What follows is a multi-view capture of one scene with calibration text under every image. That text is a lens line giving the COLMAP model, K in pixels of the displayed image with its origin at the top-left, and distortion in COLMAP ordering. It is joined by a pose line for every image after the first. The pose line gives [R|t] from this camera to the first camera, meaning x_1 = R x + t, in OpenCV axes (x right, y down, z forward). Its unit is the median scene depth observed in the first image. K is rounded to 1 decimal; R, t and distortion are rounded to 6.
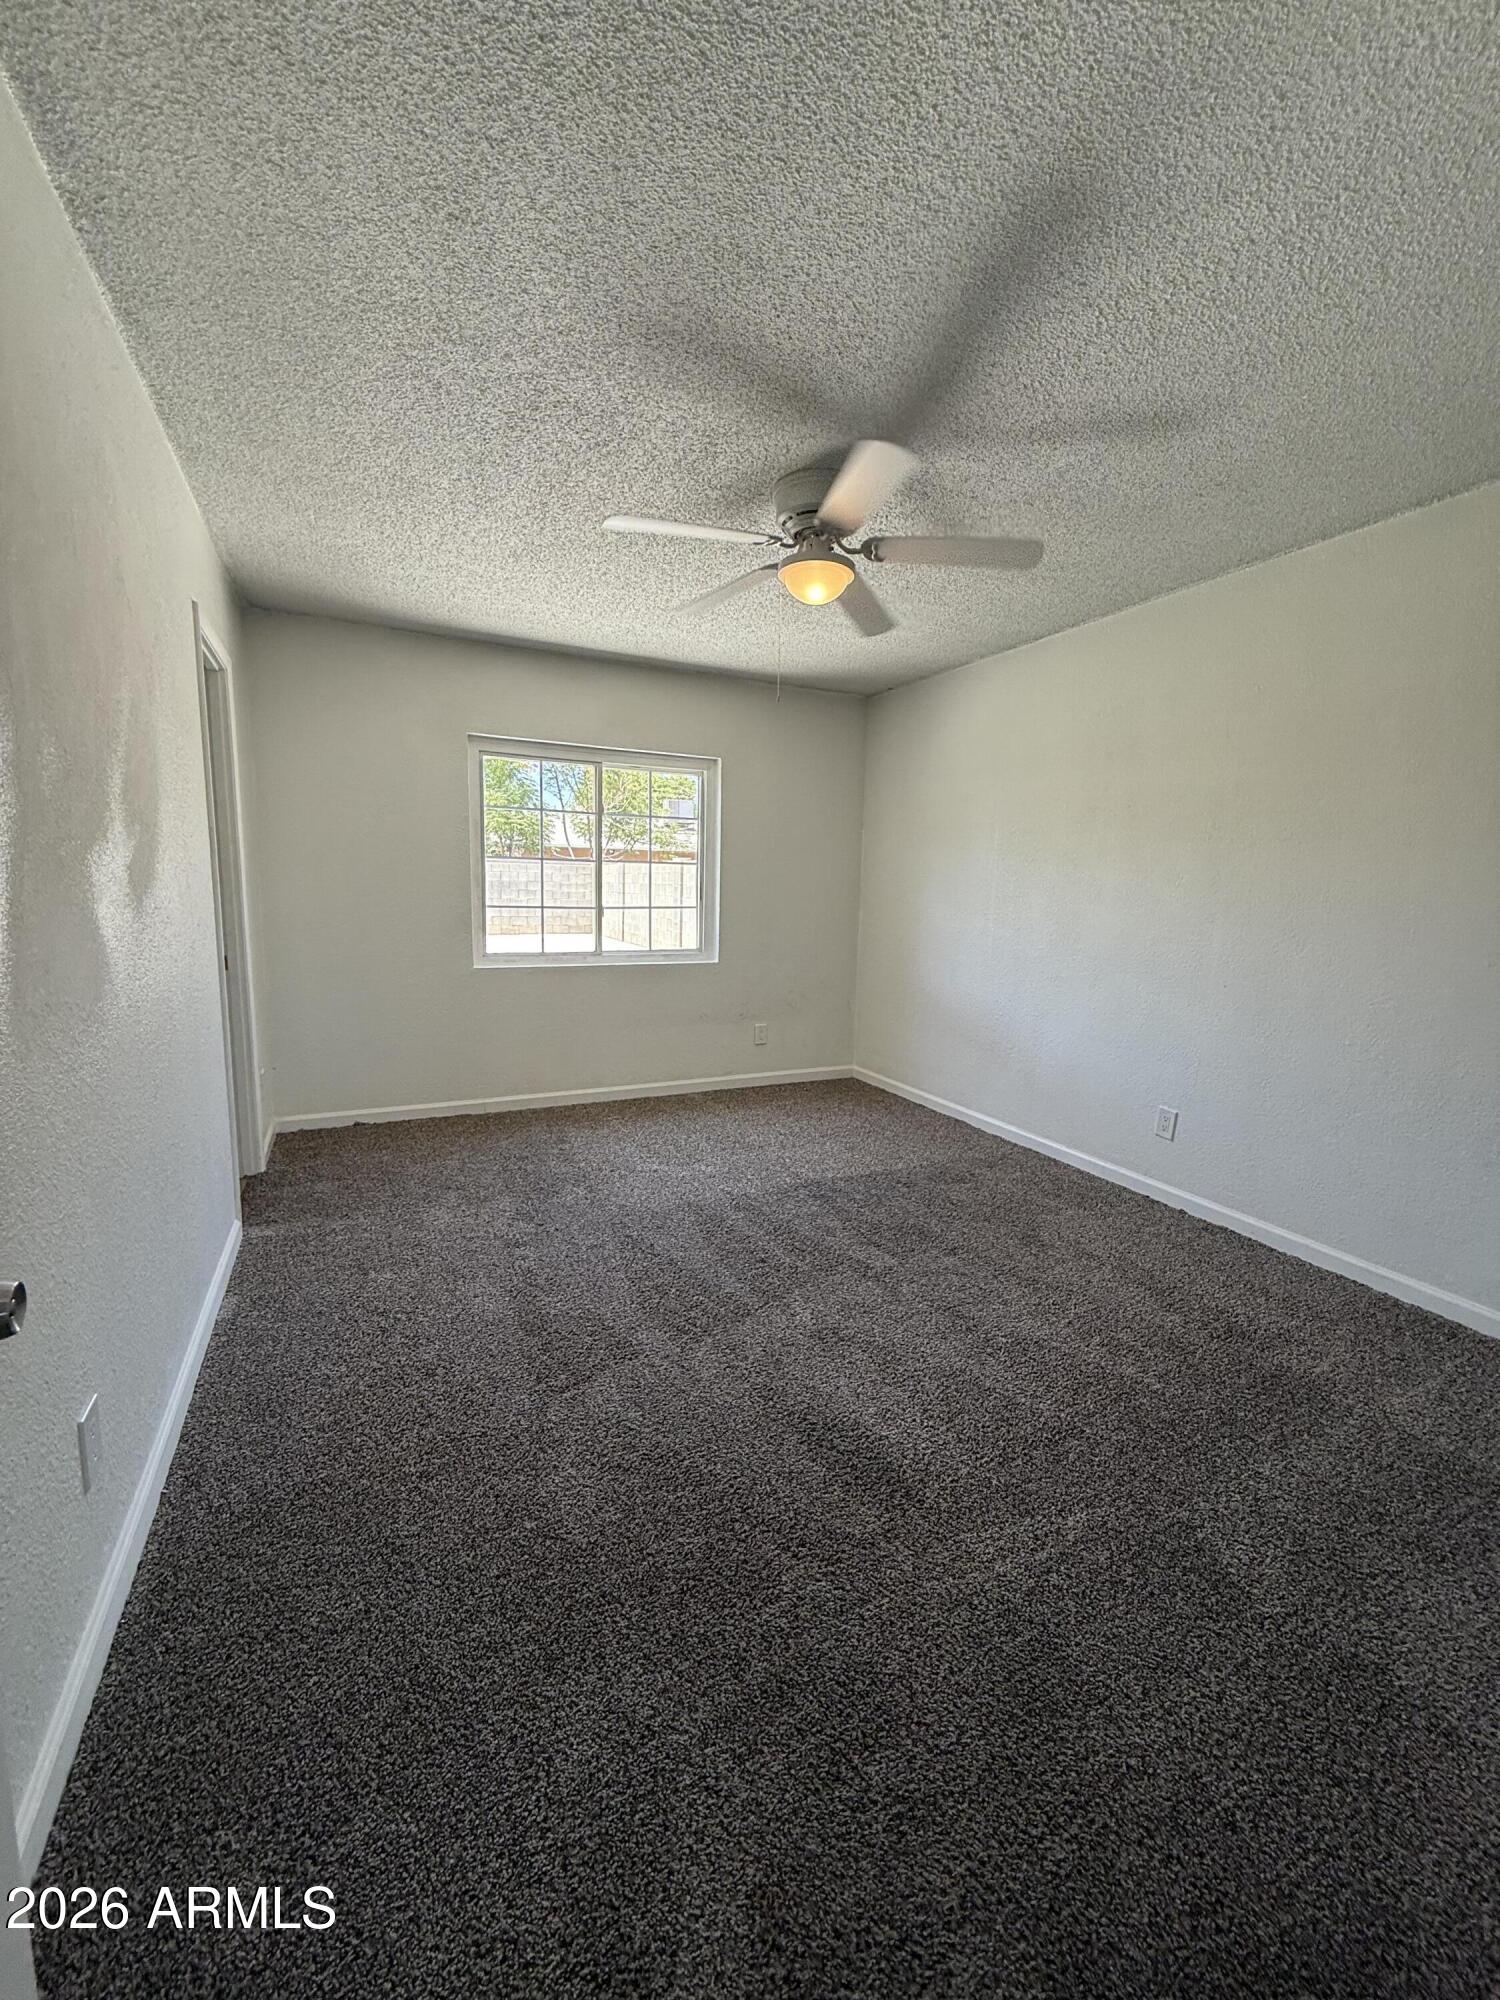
lens RADIAL K [[795.3, 0, 751.1], [0, 795.3, 996.3], [0, 0, 1]] dist [0.000156, -0.000101]
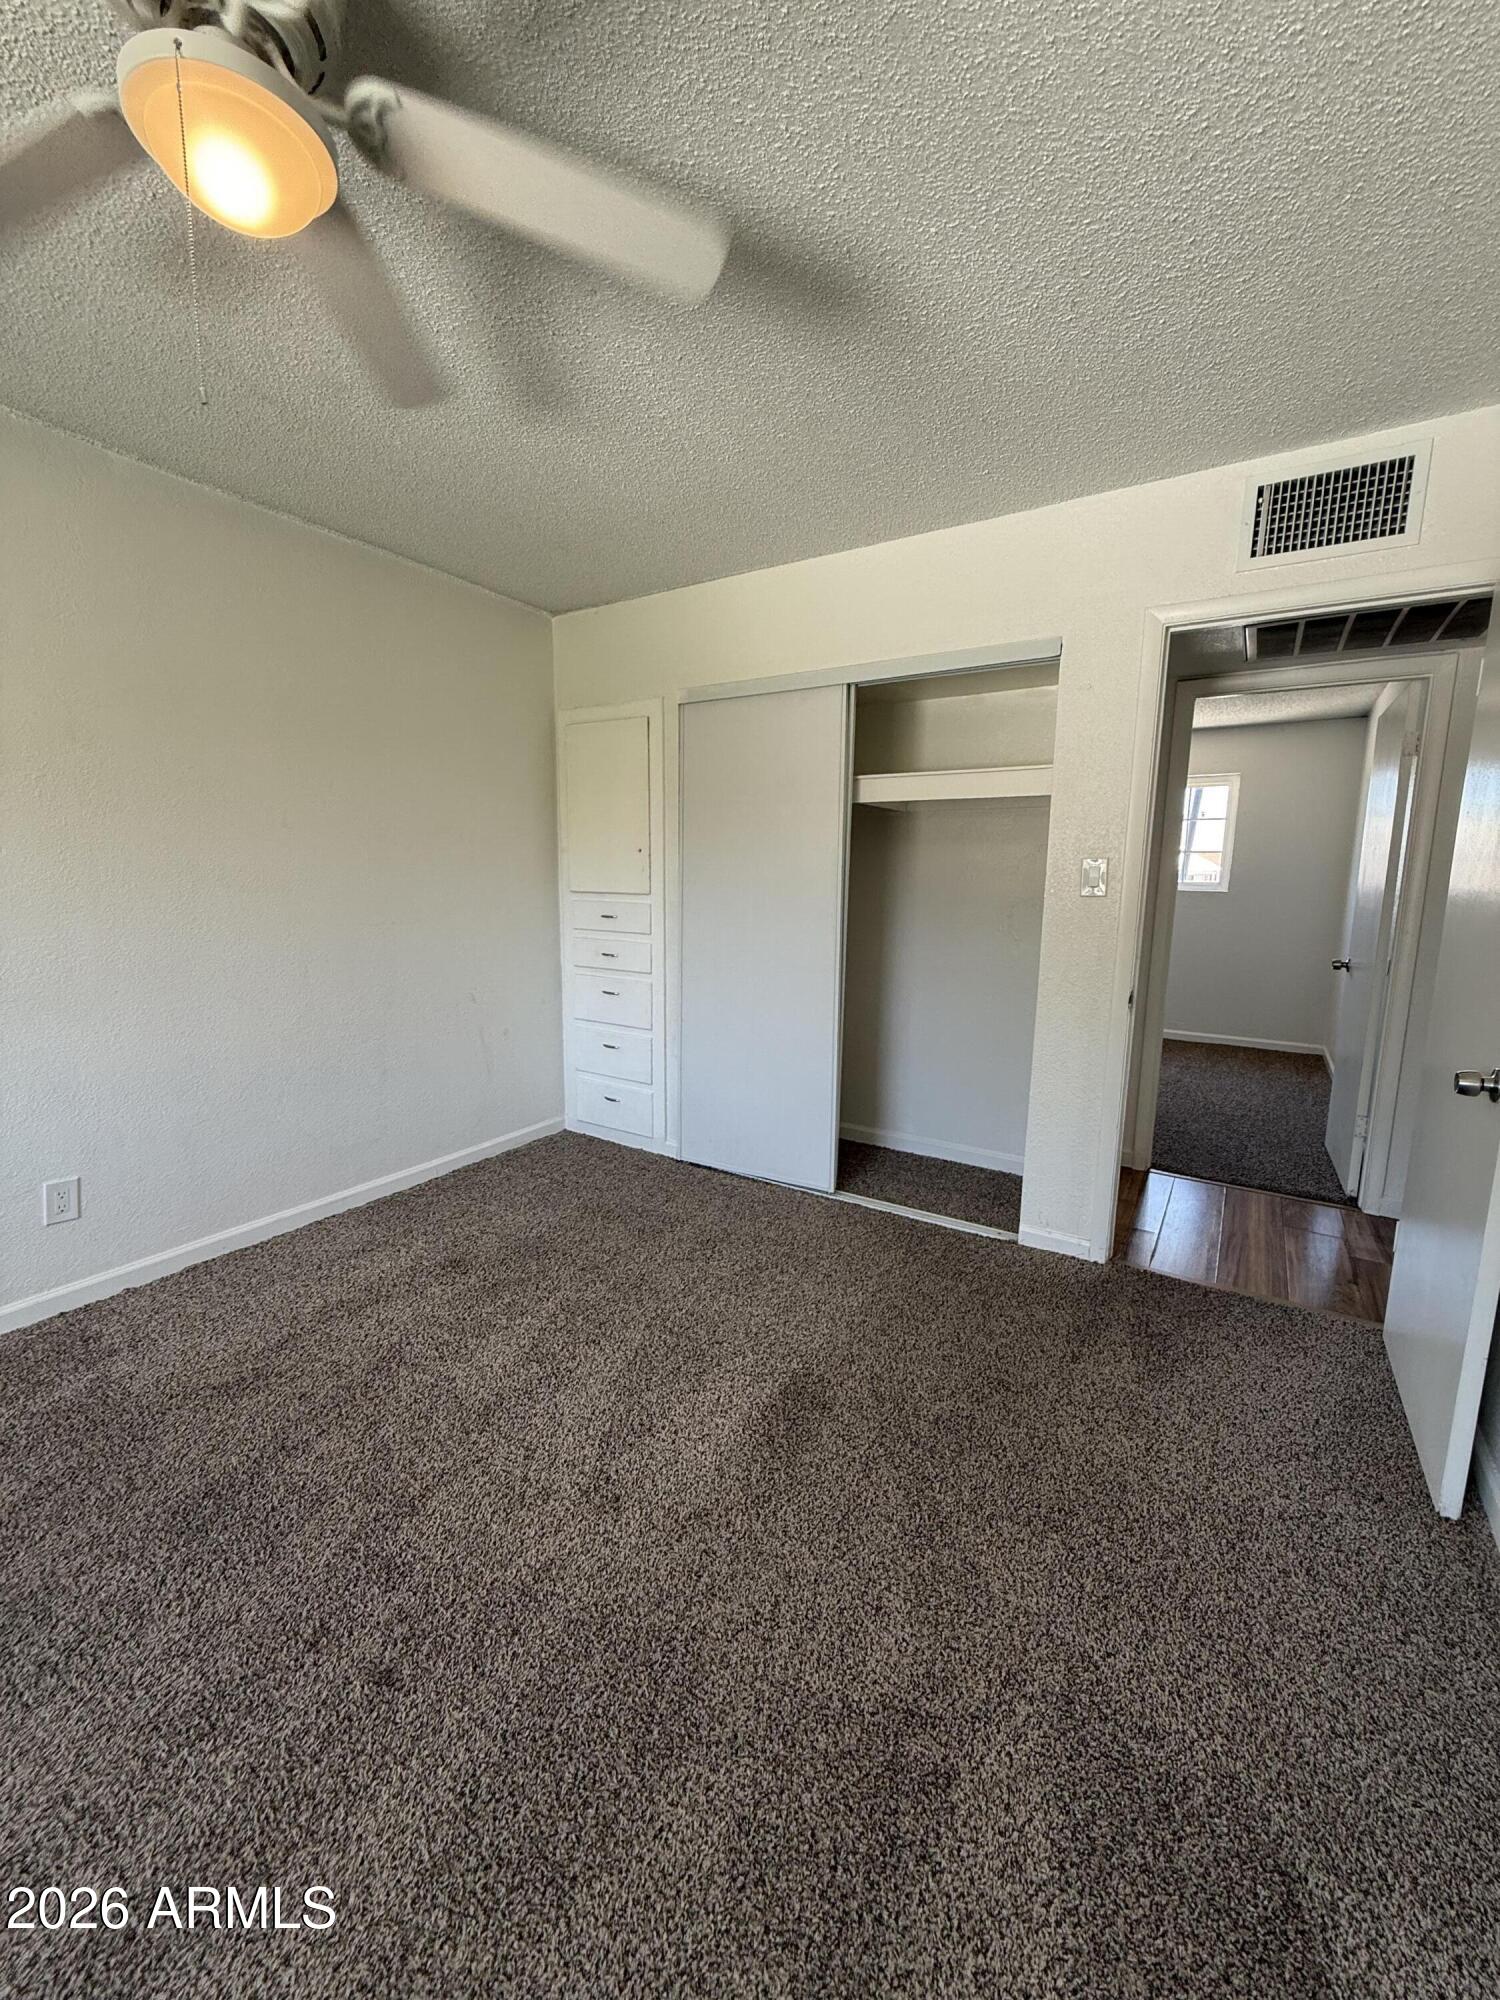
lens RADIAL K [[795.3, 0, 751.1], [0, 795.3, 996.3], [0, 0, 1]] dist [0.000156, -0.000101]
pose [[-0.531407, -0.154498, 0.832909, -0.437047], [0.091498, 0.967007, 0.237750, -0.153195], [-0.842161, 0.202552, -0.499738, 0.984719]]
